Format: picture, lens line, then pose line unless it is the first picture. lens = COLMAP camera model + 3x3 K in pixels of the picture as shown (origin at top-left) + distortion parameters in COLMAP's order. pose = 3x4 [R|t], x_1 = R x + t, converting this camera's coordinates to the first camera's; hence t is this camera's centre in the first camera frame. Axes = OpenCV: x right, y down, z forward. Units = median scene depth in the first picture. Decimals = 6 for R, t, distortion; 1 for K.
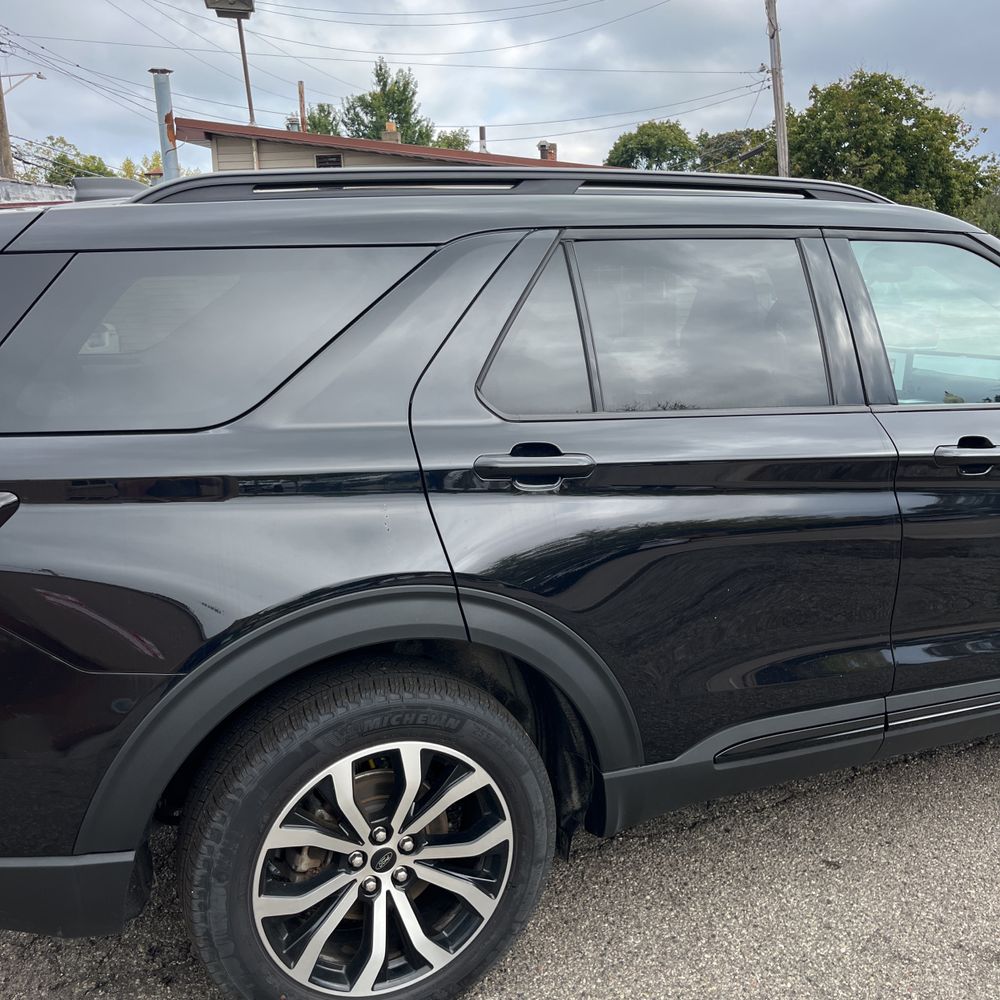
lens RADIAL K [[1016.2, 0, 500.0], [0, 1016.2, 500.0], [0, 0, 1]] dist [0.010892, -0.005067]
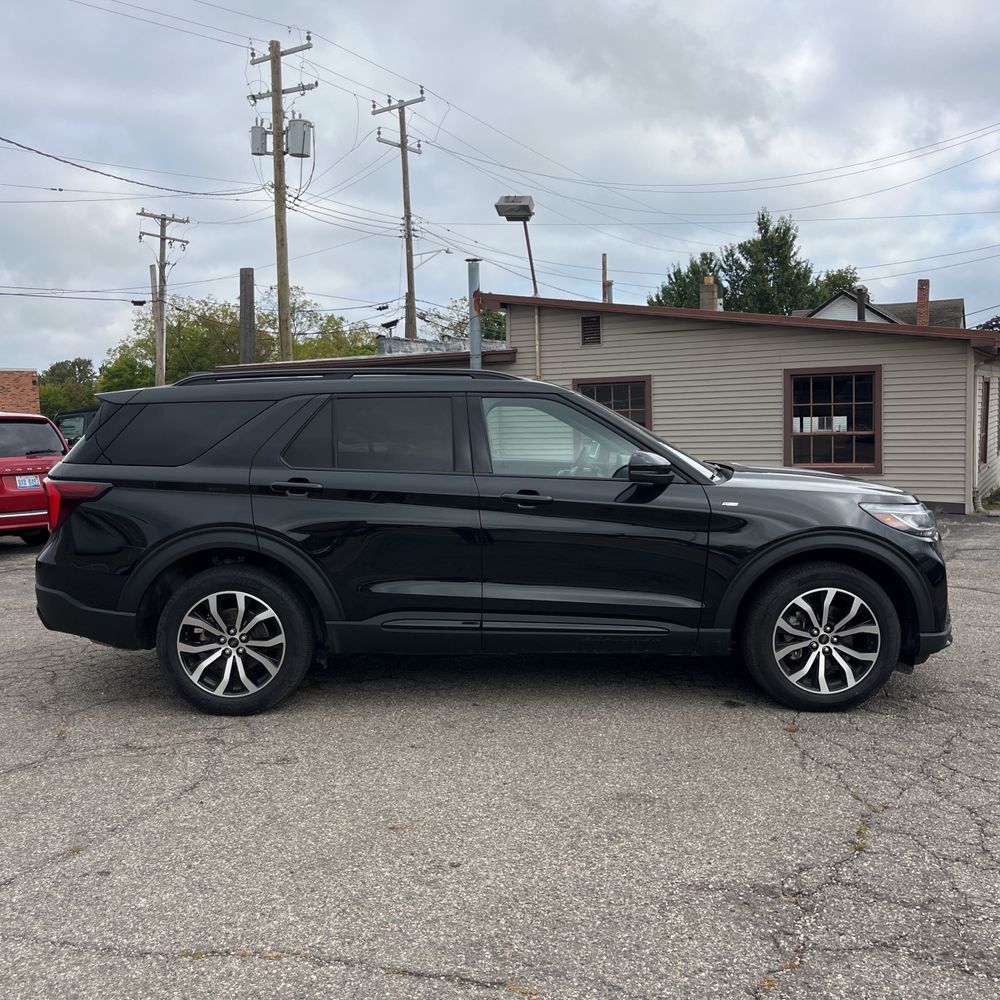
lens RADIAL K [[1004.9, 0, 504.0], [0, 1004.9, 499.8], [0, 0, 1]] dist [0.034451, -0.028369]
pose [[0.925388, 0.036024, -0.377305, 1.395350], [-0.083196, 0.990501, -0.109478, 0.219216], [0.369777, 0.132700, 0.919595, -1.053746]]
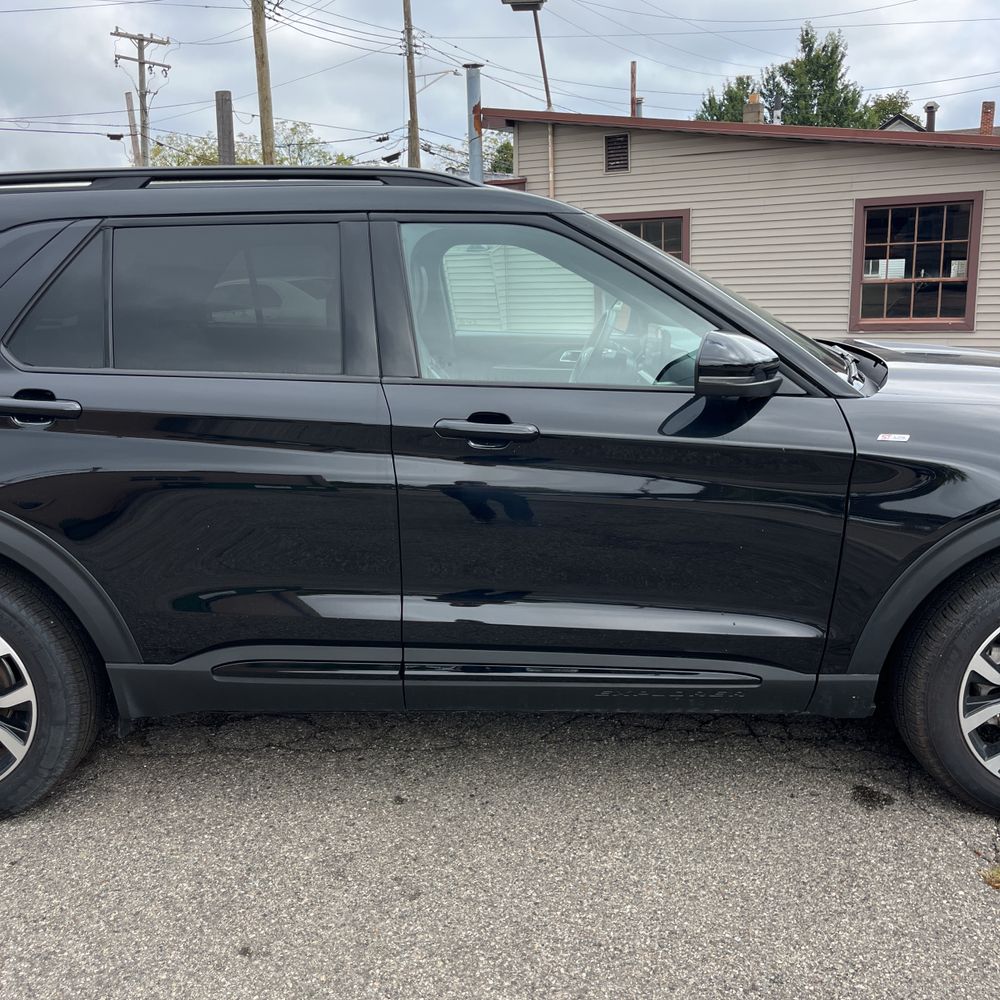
lens RADIAL K [[1004.7, 0, 489.2], [0, 1004.7, 503.7], [0, 0, 1]] dist [0.015727, 0.003336]
pose [[0.911840, 0.093589, -0.399735, 1.031129], [-0.082323, 0.995575, 0.045305, -0.018212], [0.402206, -0.008403, 0.915511, 0.074199]]
